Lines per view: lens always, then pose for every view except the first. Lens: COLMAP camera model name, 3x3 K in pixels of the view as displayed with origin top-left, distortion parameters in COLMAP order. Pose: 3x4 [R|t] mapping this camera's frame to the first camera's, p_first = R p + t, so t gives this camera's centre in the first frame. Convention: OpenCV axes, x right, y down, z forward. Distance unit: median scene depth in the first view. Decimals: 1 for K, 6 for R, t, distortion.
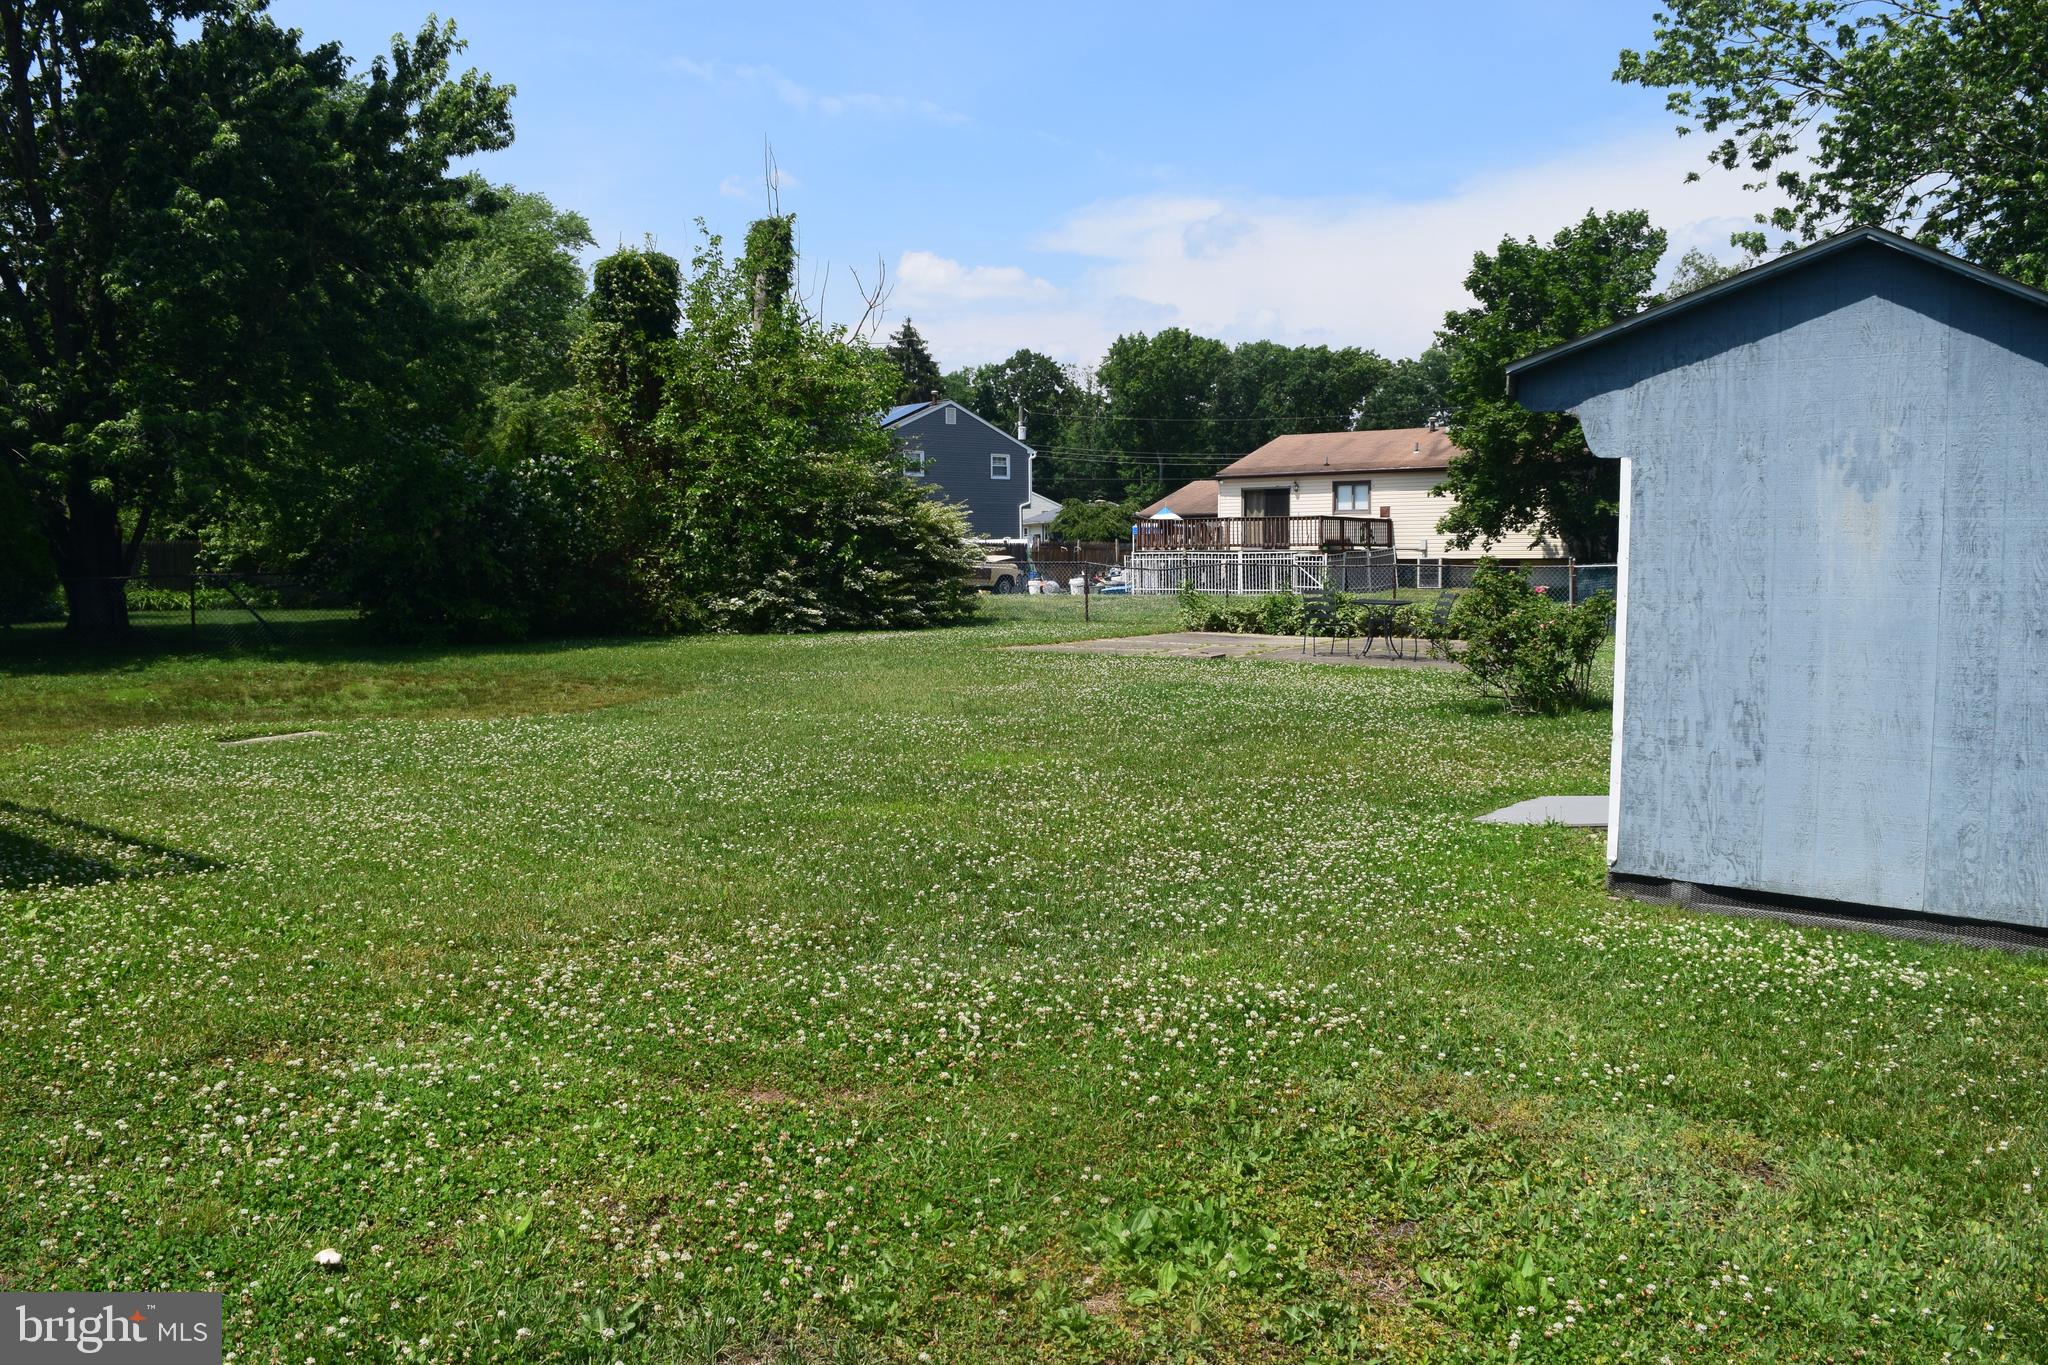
lens RADIAL K [[1575.3, 0, 1026.1], [0, 1575.3, 684.1], [0, 0, 1]] dist [-0.090377, 0.003005]
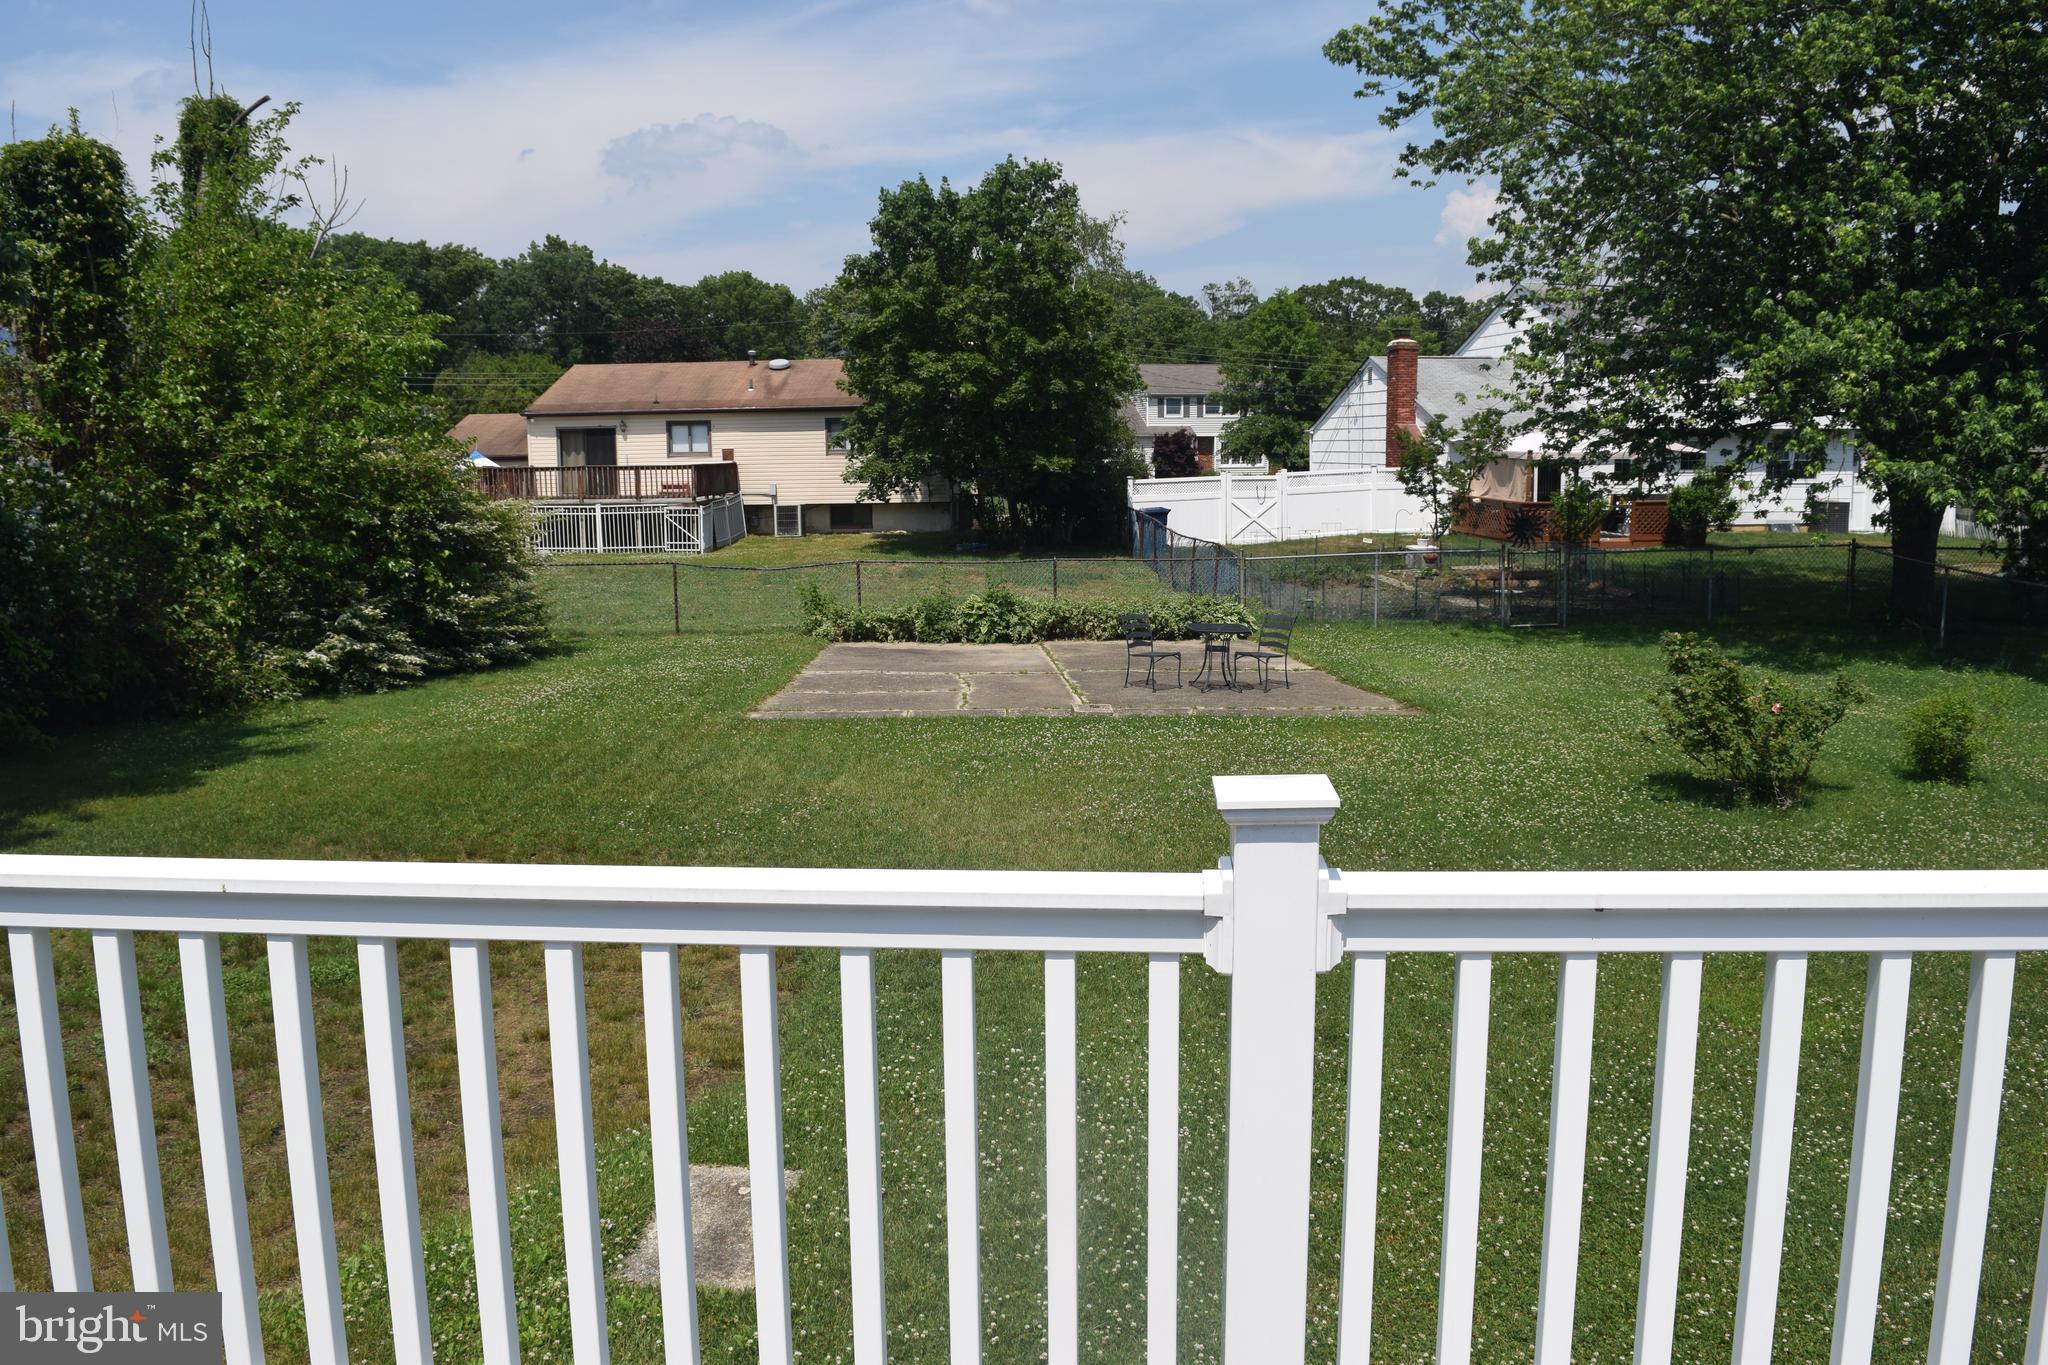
lens RADIAL K [[1575.3, 0, 1024.2], [0, 1575.3, 682.3], [0, 0, 1]] dist [-0.090377, 0.003005]
pose [[0.825959, -0.085722, 0.557175, -0.182208], [0.049200, 0.995561, 0.080233, -0.047622], [-0.561579, -0.038856, 0.826510, 0.142055]]
